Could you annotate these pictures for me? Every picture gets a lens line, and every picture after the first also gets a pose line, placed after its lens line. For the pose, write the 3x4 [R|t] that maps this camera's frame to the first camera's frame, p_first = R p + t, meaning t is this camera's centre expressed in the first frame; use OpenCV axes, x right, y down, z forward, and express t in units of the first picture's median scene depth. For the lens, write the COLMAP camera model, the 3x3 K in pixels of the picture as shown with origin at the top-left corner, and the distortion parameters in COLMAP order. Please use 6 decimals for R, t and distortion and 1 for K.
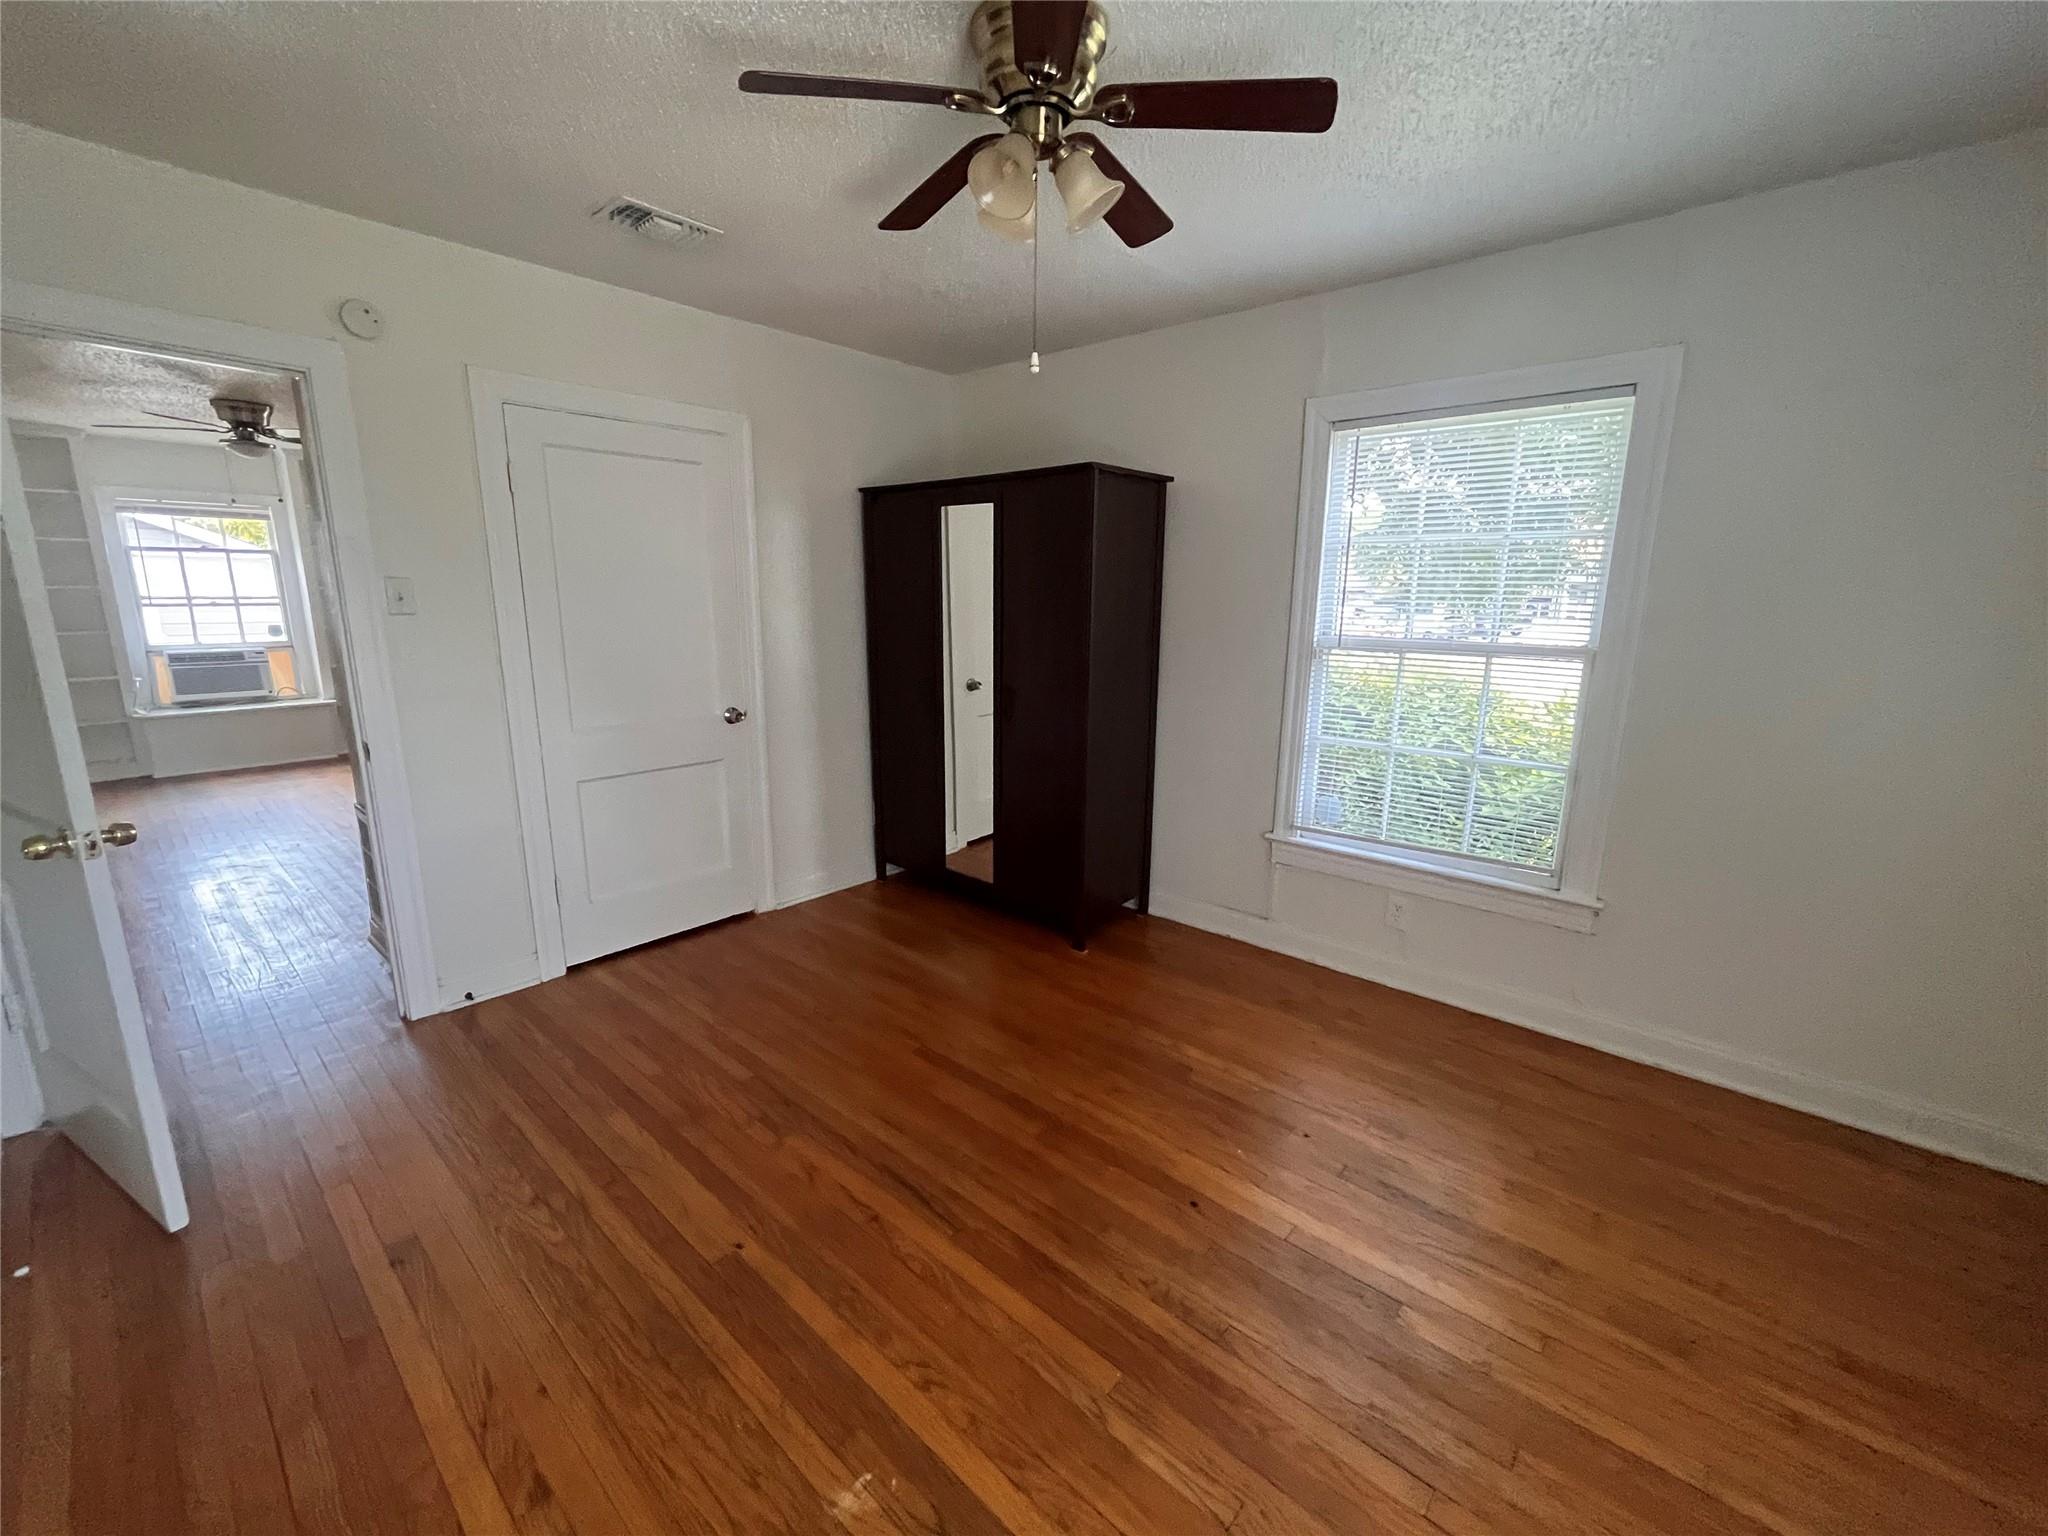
lens RADIAL K [[839.5, 0, 1019.4], [0, 839.5, 765.5], [0, 0, 1]] dist [-0.002874, 0.000037]
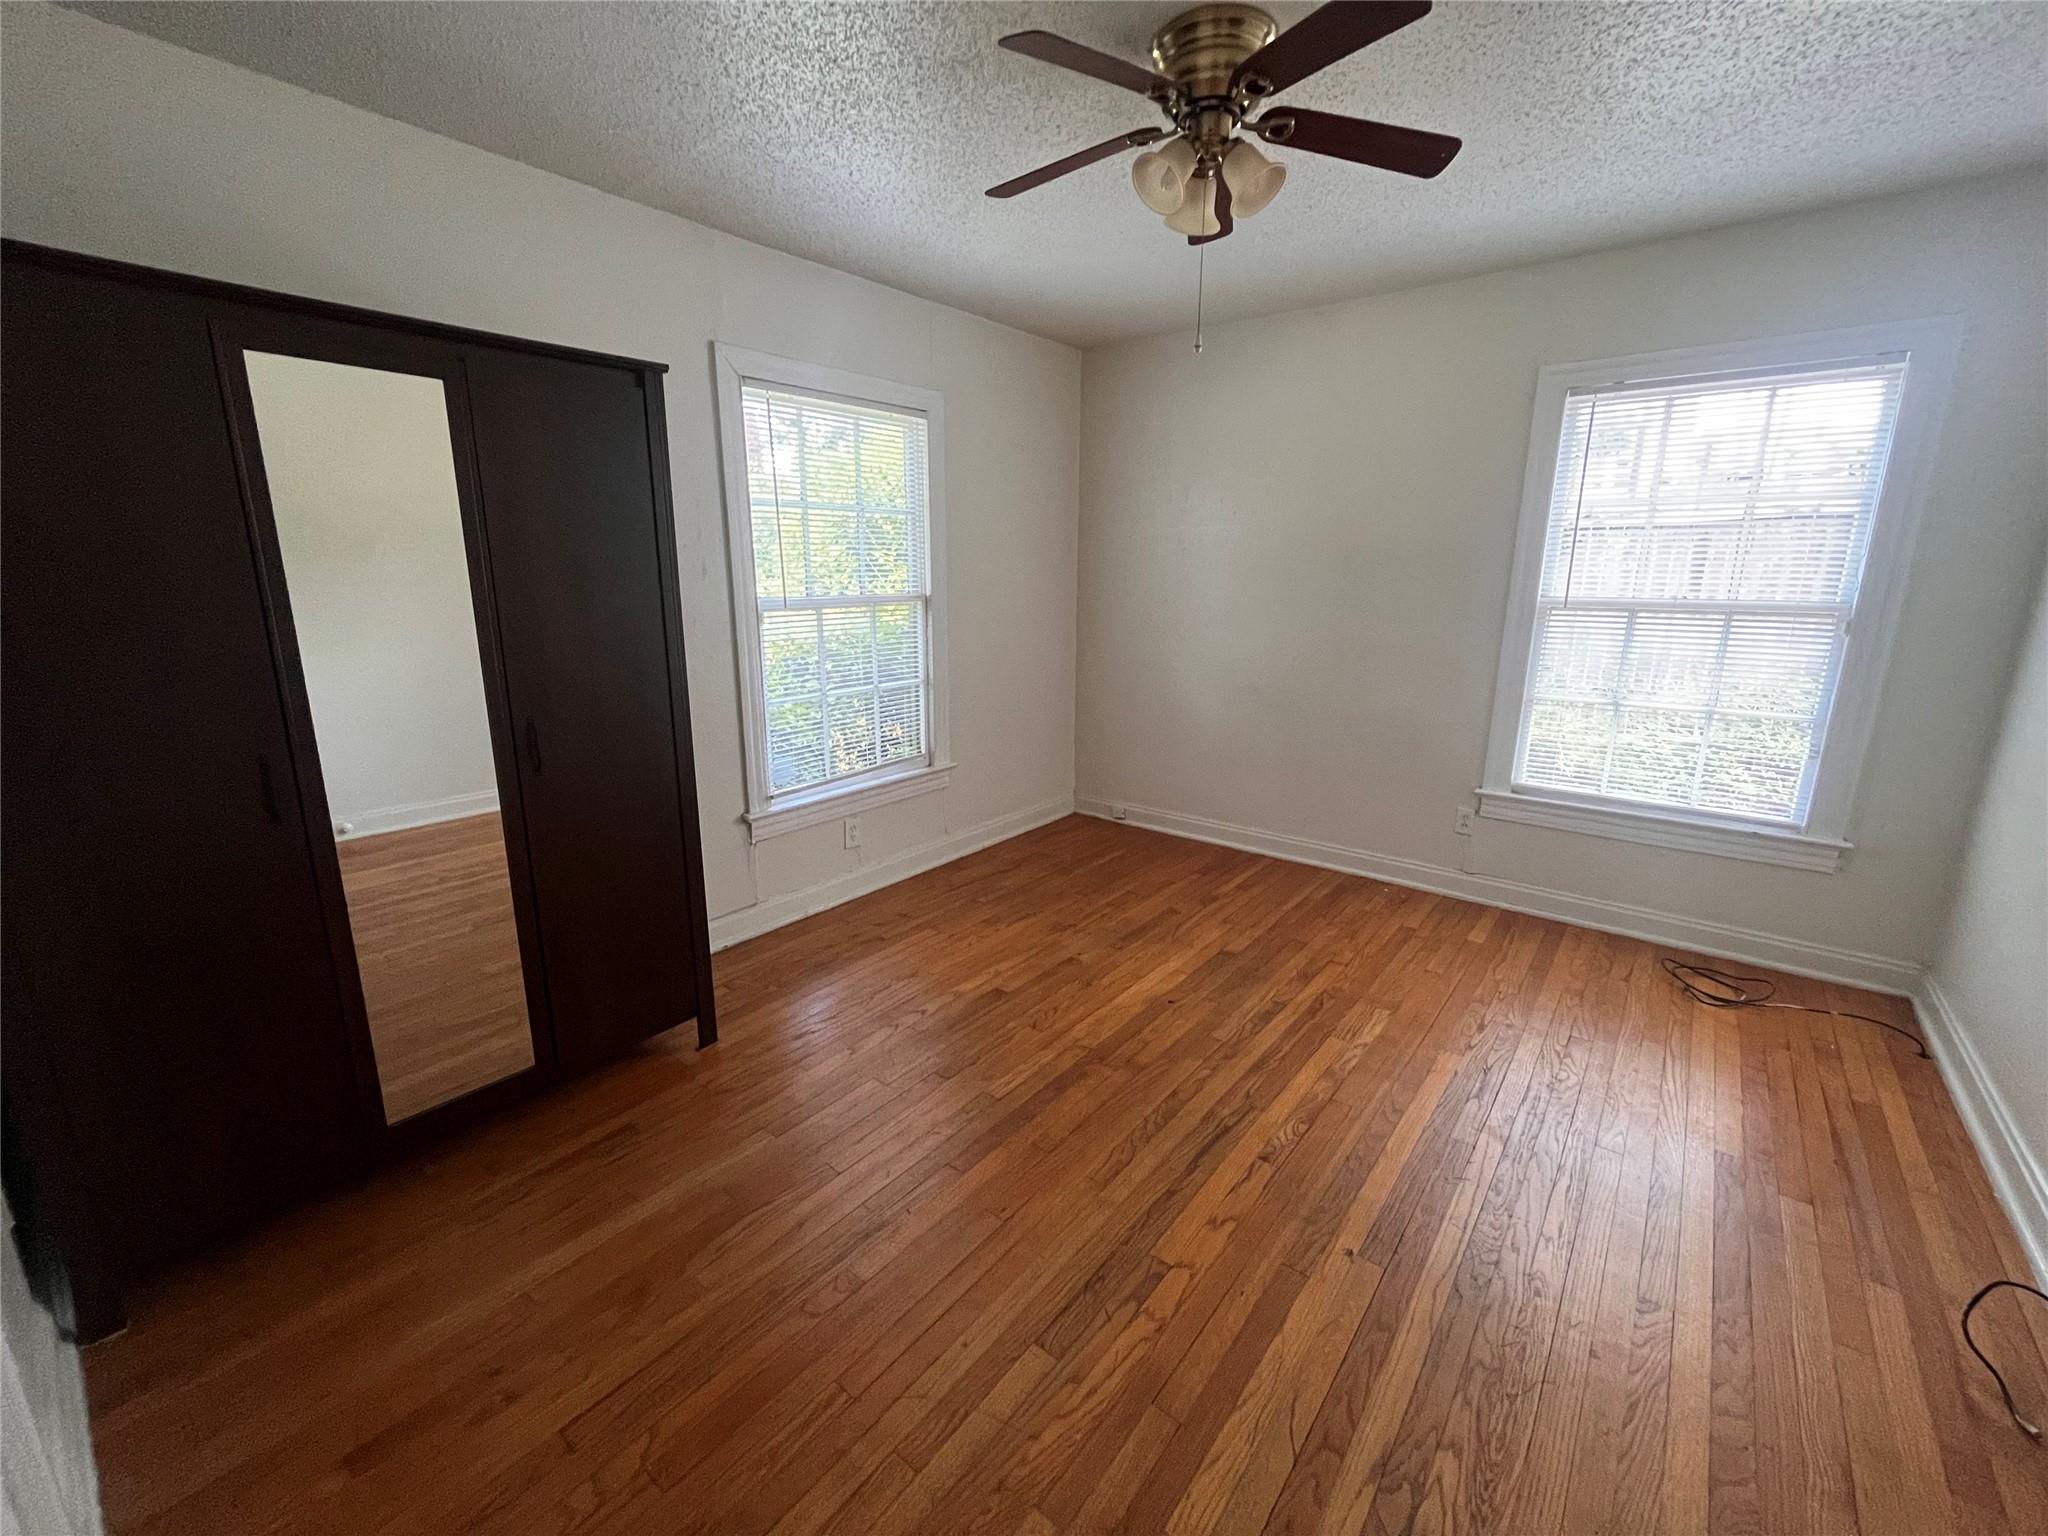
lens RADIAL K [[839.5, 0, 1019.4], [0, 839.5, 765.5], [0, 0, 1]] dist [-0.002874, 0.000037]
pose [[-0.050122, -0.240346, 0.969393, -0.874986], [0.207590, 0.946908, 0.245504, -0.198560], [-0.976931, 0.213541, 0.002433, 0.995253]]
